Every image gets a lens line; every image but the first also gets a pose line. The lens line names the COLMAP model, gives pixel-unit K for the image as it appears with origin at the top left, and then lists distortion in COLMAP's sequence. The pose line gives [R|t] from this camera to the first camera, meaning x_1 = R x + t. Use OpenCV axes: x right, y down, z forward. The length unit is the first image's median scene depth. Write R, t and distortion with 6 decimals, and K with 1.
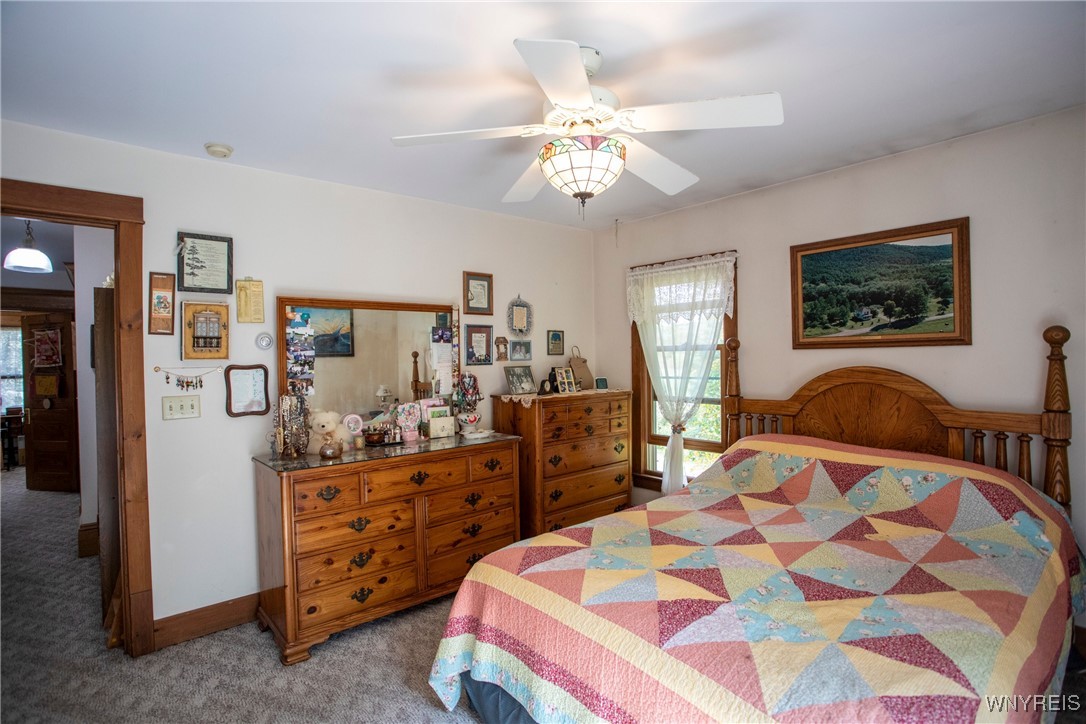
lens RADIAL K [[525.6, 0, 538.2], [0, 525.6, 360.2], [0, 0, 1]] dist [-0.076034, 0.034611]
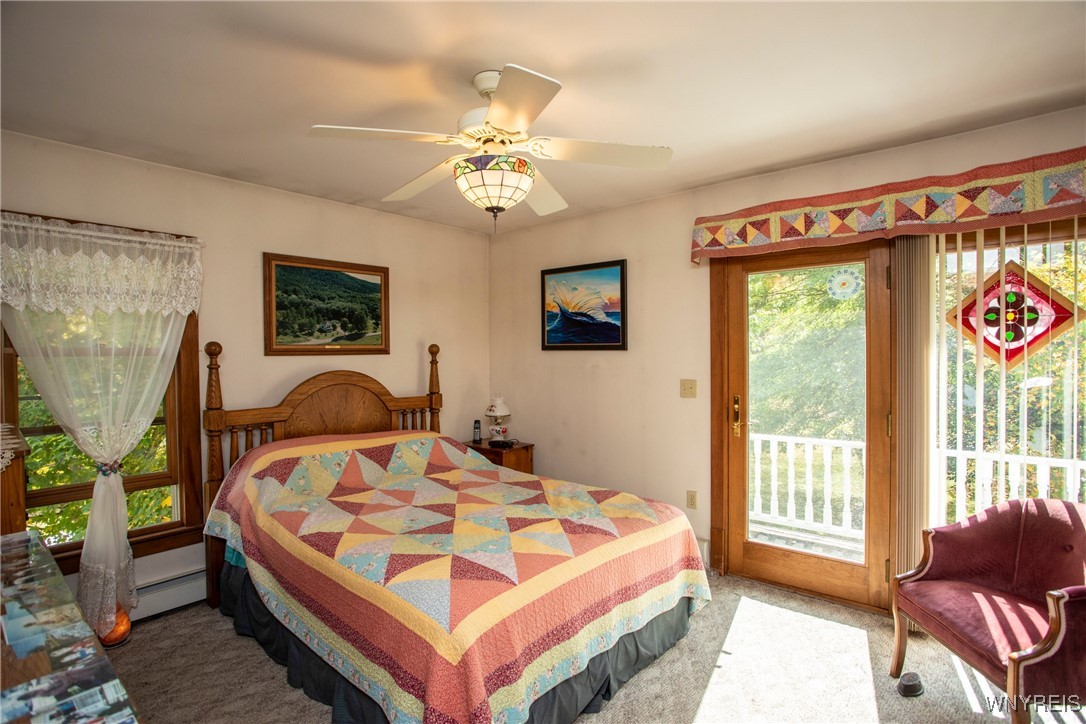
lens RADIAL K [[525.6, 0, 538.2], [0, 525.6, 360.2], [0, 0, 1]] dist [-0.076034, 0.034611]
pose [[-0.140311, 0.008411, 0.990072, -0.684922], [0.019432, 0.999795, -0.005739, 0.004275], [-0.989917, 0.018434, -0.140445, 0.749459]]
